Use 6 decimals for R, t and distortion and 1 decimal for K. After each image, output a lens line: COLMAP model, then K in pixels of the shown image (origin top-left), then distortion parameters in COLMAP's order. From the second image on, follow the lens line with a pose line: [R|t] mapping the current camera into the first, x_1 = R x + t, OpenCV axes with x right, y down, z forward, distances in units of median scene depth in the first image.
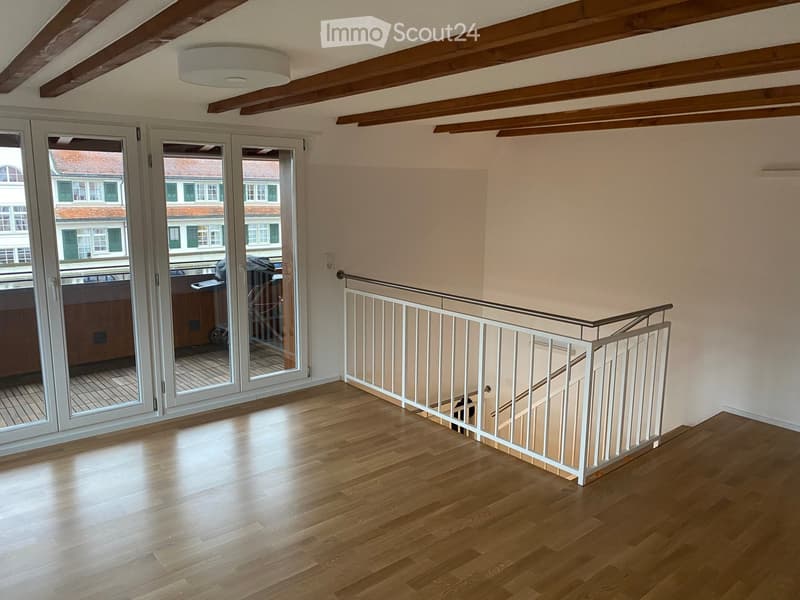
lens RADIAL K [[613.3, 0, 405.1], [0, 613.3, 303.0], [0, 0, 1]] dist [0.006251, -0.005822]
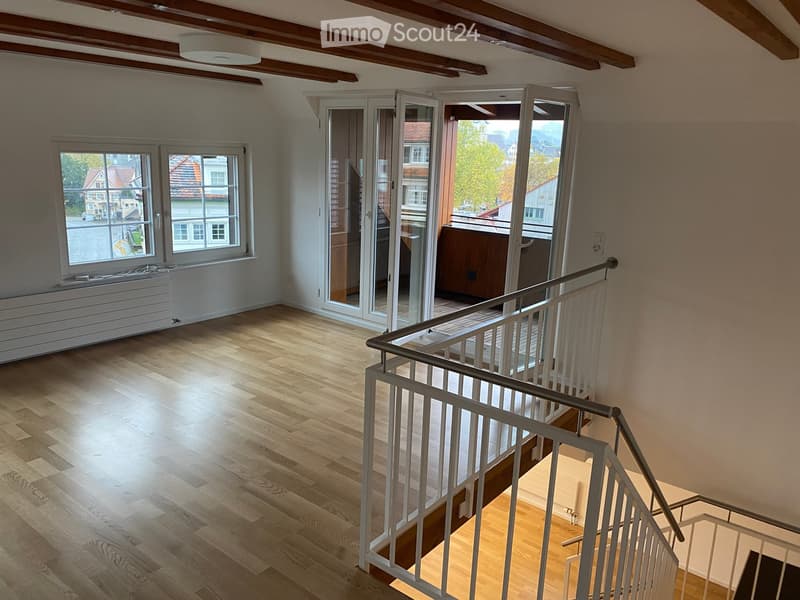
lens RADIAL K [[613.3, 0, 400.8], [0, 613.3, 295.6], [0, 0, 1]] dist [0.006251, -0.005822]
pose [[0.181177, 0.230815, -0.955981, 0.659209], [-0.191460, 0.961747, 0.195922, -0.115850], [0.964634, 0.147535, 0.218438, 0.606152]]
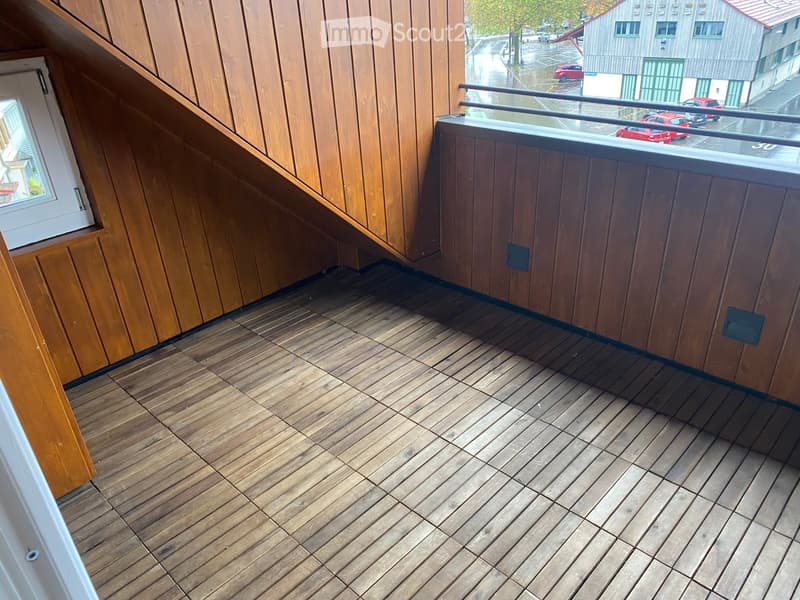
lens RADIAL K [[613.3, 0, 403.9], [0, 613.3, 303.6], [0, 0, 1]] dist [0.006251, -0.005822]
pose [[0.085602, 0.471600, -0.877648, -0.260634], [-0.106423, 0.880170, 0.462575, -0.110967], [0.990629, 0.053805, 0.125533, 0.921839]]
